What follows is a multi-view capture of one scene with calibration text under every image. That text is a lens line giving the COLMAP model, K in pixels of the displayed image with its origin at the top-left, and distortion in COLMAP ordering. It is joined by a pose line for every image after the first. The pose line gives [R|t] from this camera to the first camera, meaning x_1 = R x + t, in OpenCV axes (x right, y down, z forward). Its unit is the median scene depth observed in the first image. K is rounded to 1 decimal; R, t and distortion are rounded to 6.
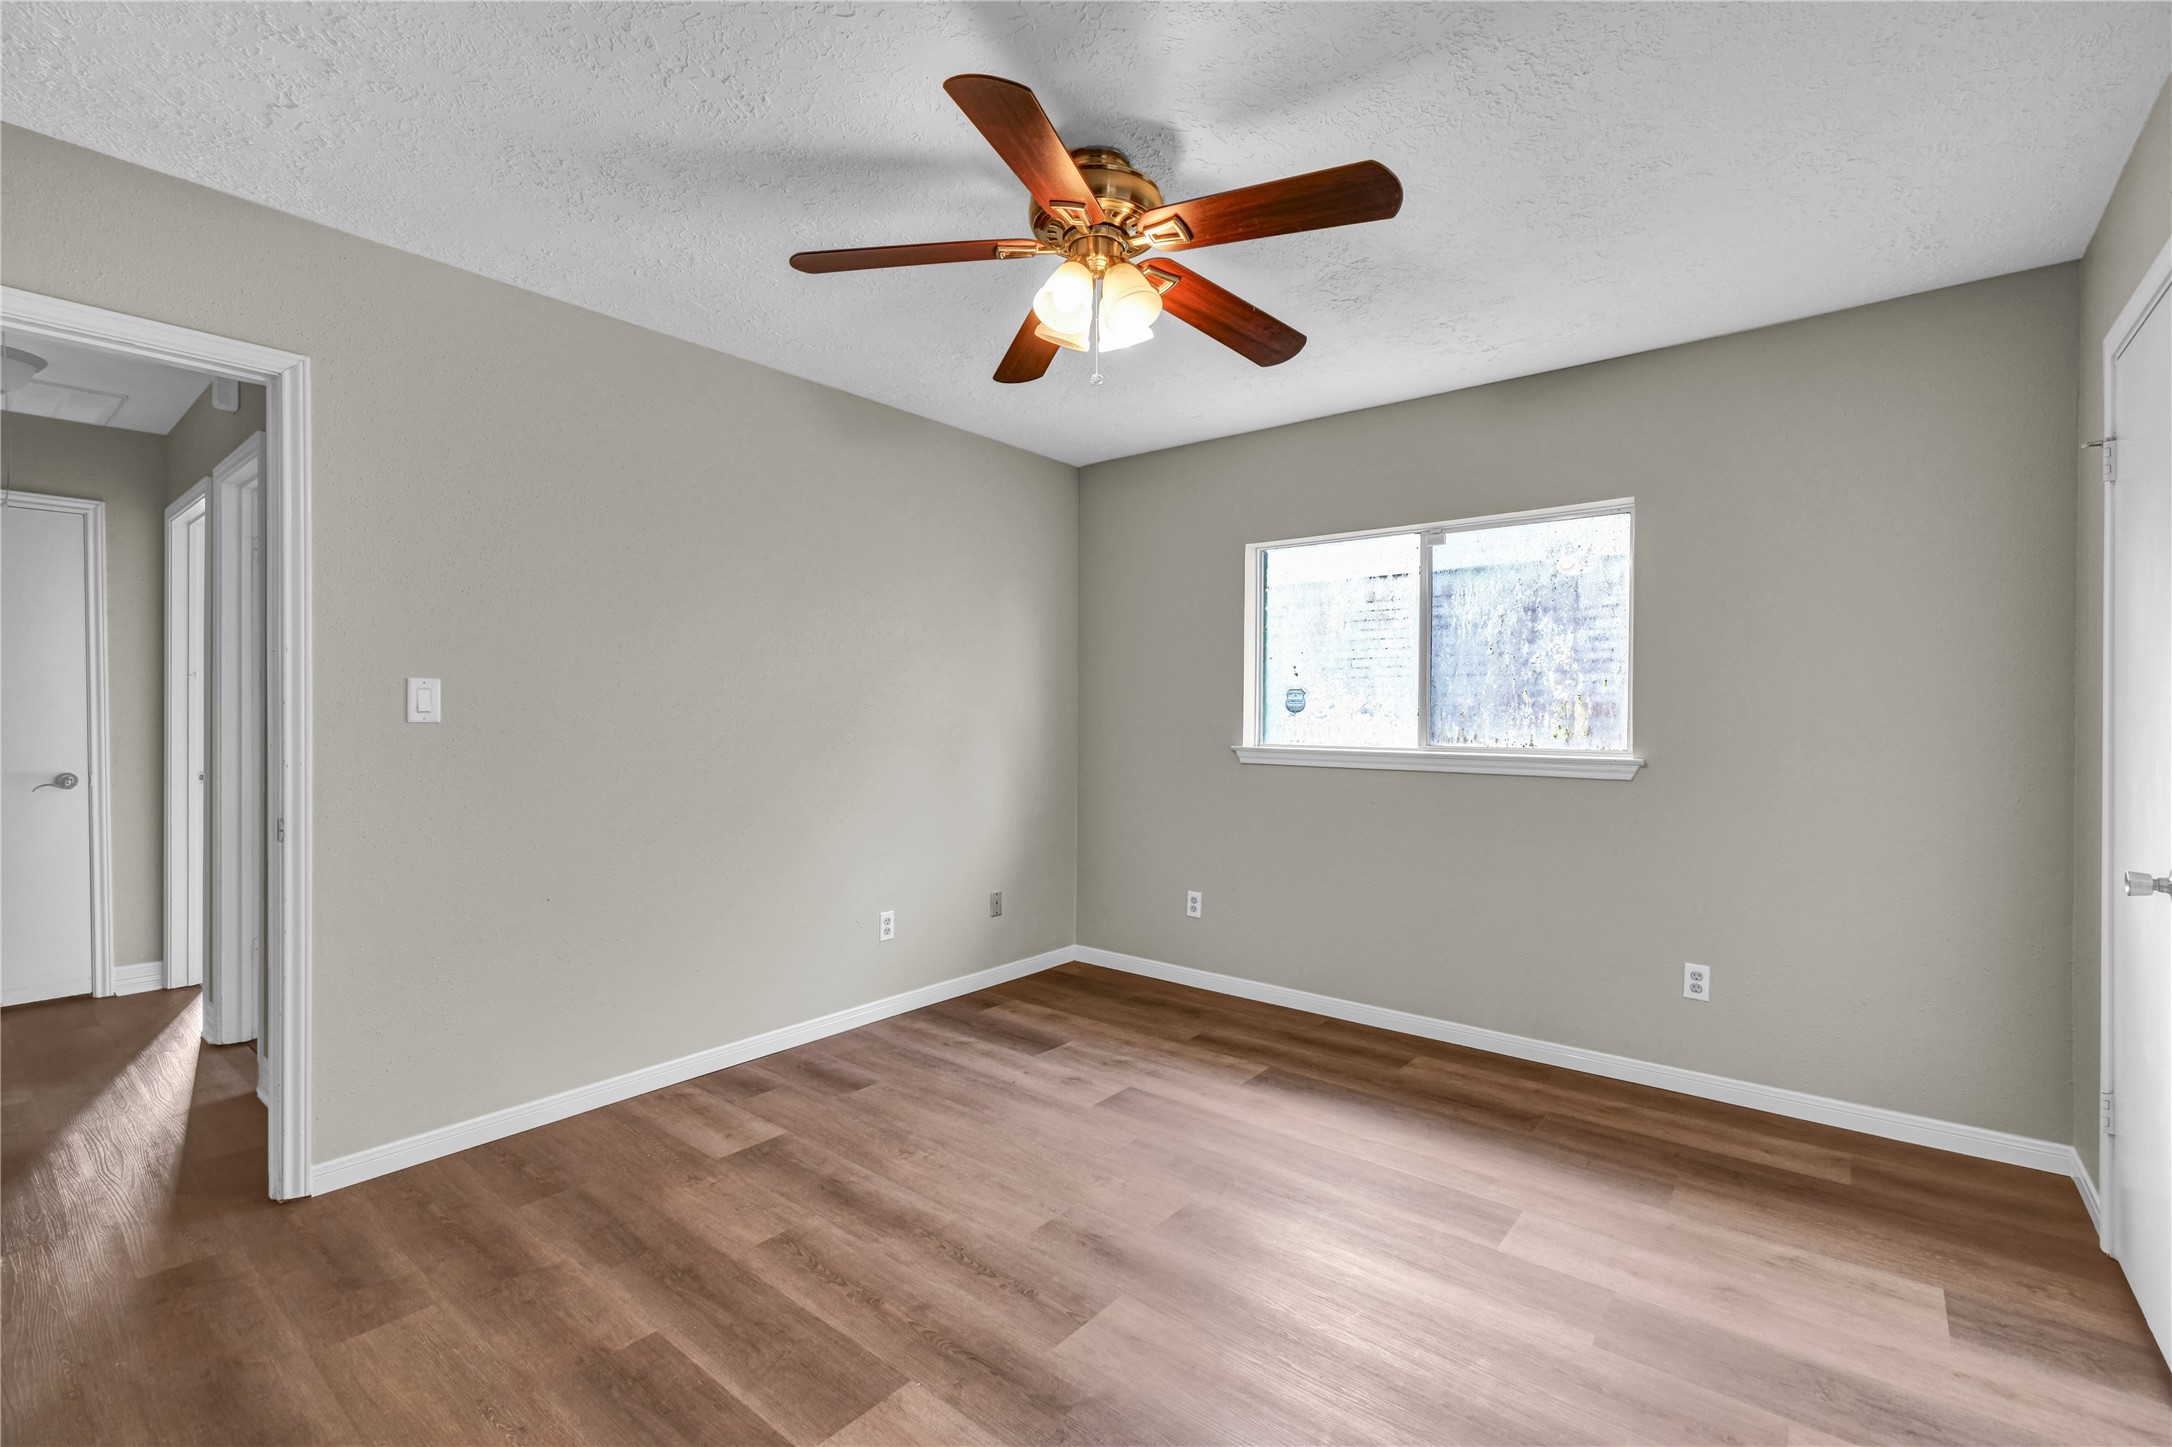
lens RADIAL K [[952.5, 0, 1098.5], [0, 952.5, 717.9], [0, 0, 1]] dist [0.006965, -0.005200]
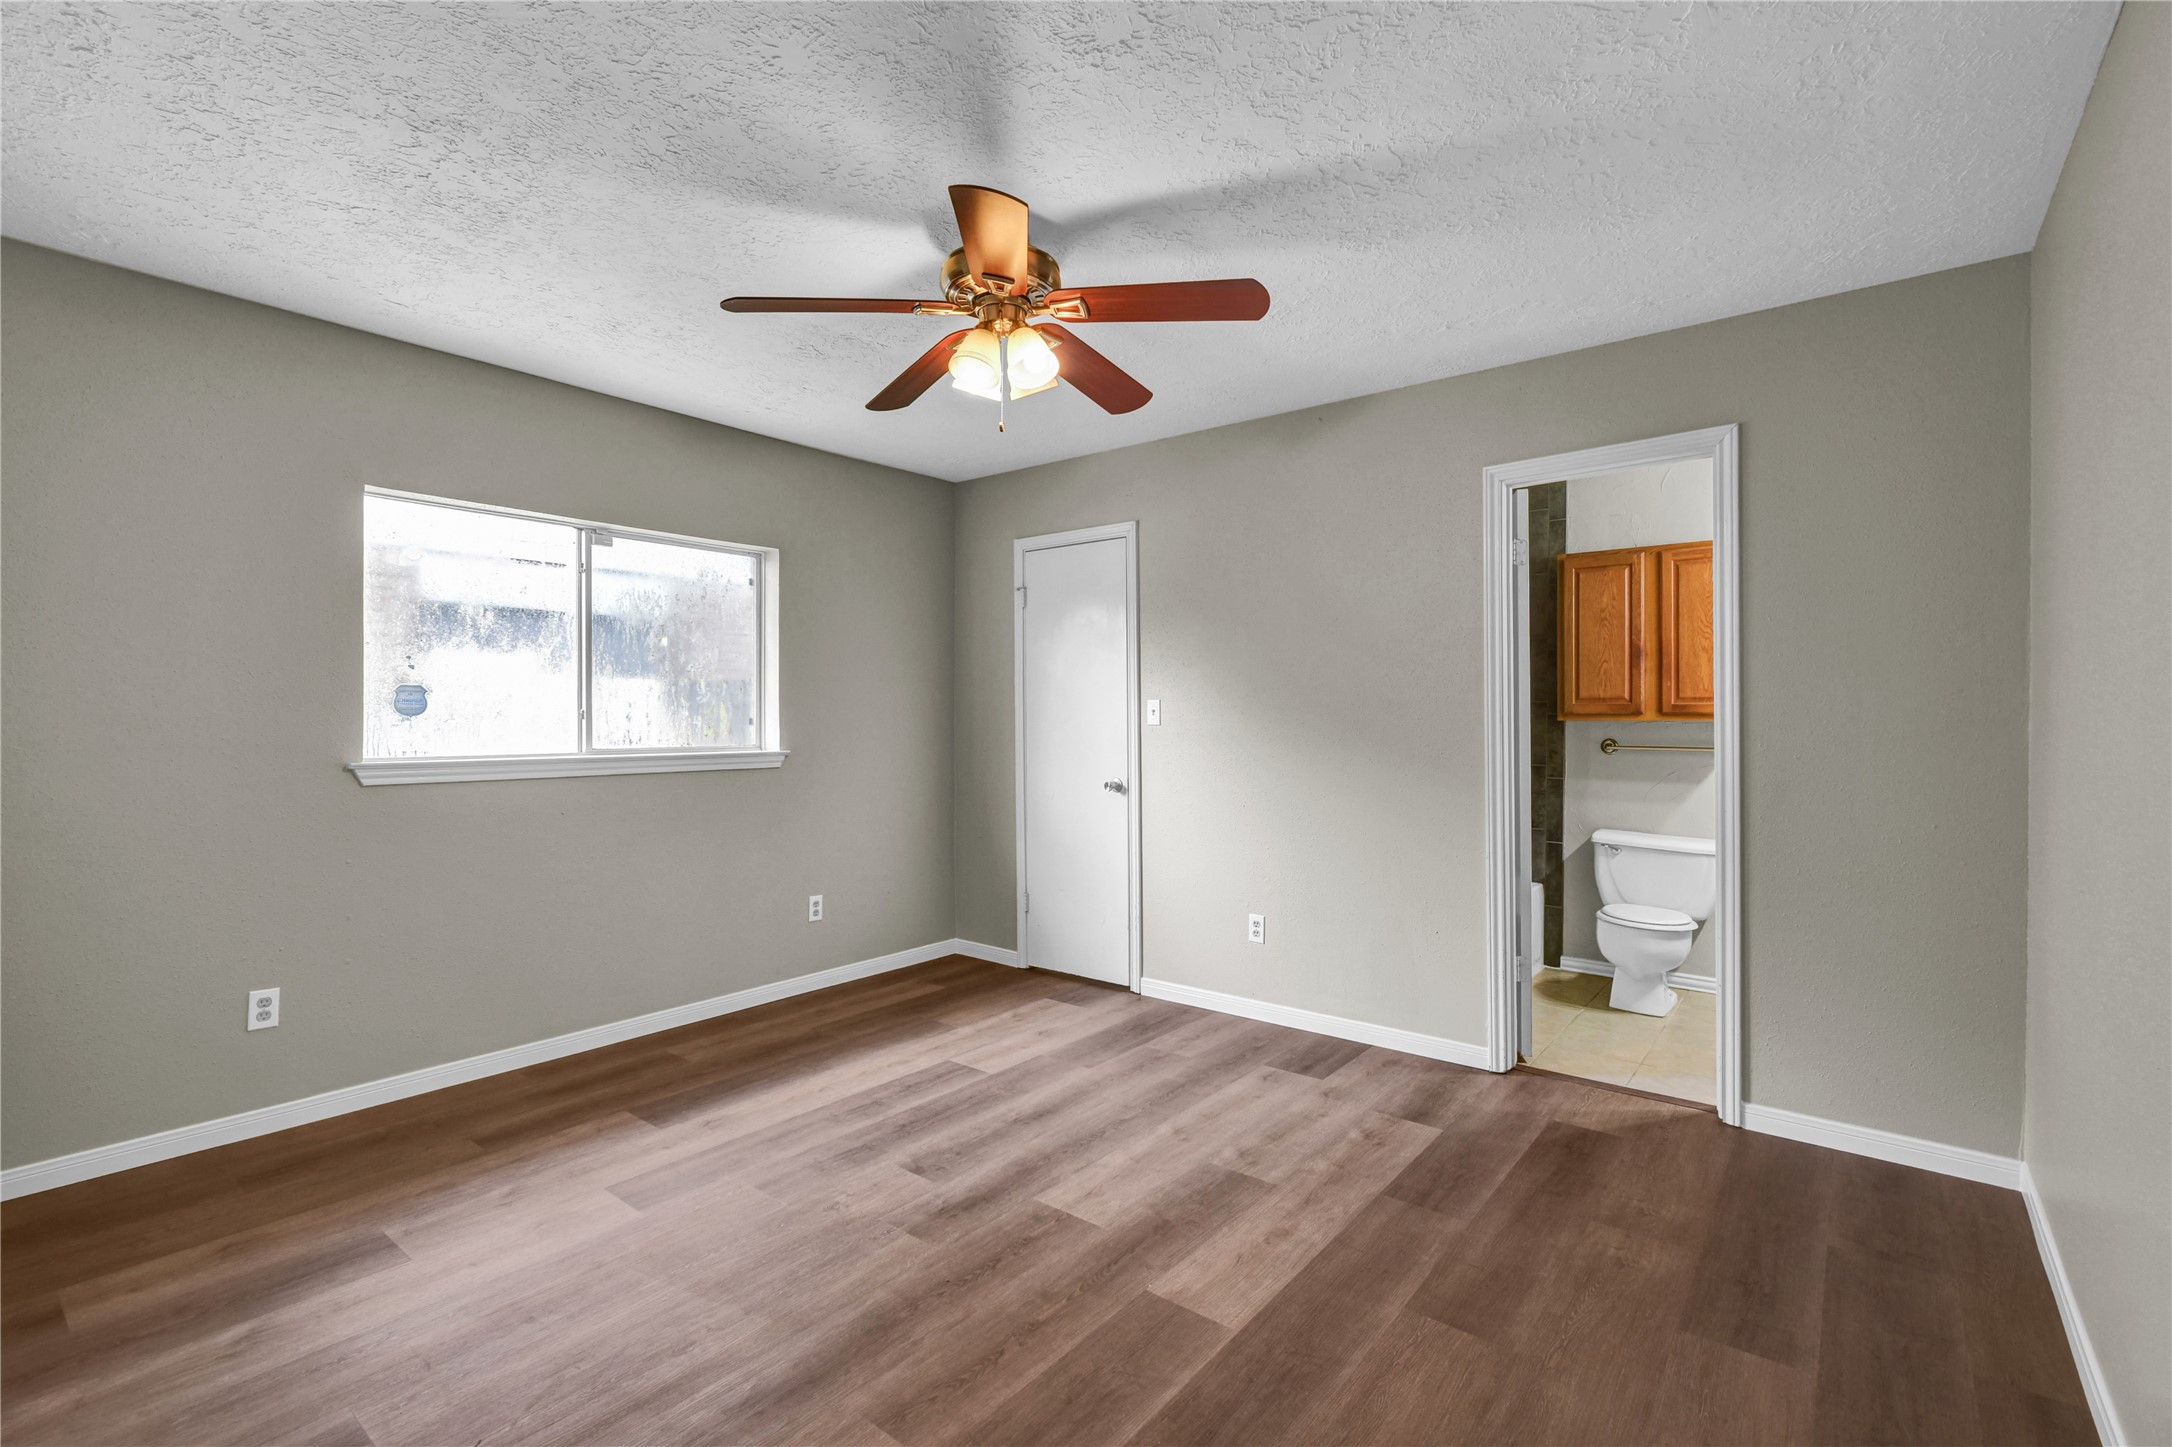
lens RADIAL K [[952.5, 0, 1087.1], [0, 952.5, 722.1], [0, 0, 1]] dist [0.006965, -0.005200]
pose [[0.002730, -0.010839, 0.999938, -0.732768], [0.002557, 0.999938, 0.010832, -0.009536], [-0.999993, 0.002527, 0.002758, 0.573841]]
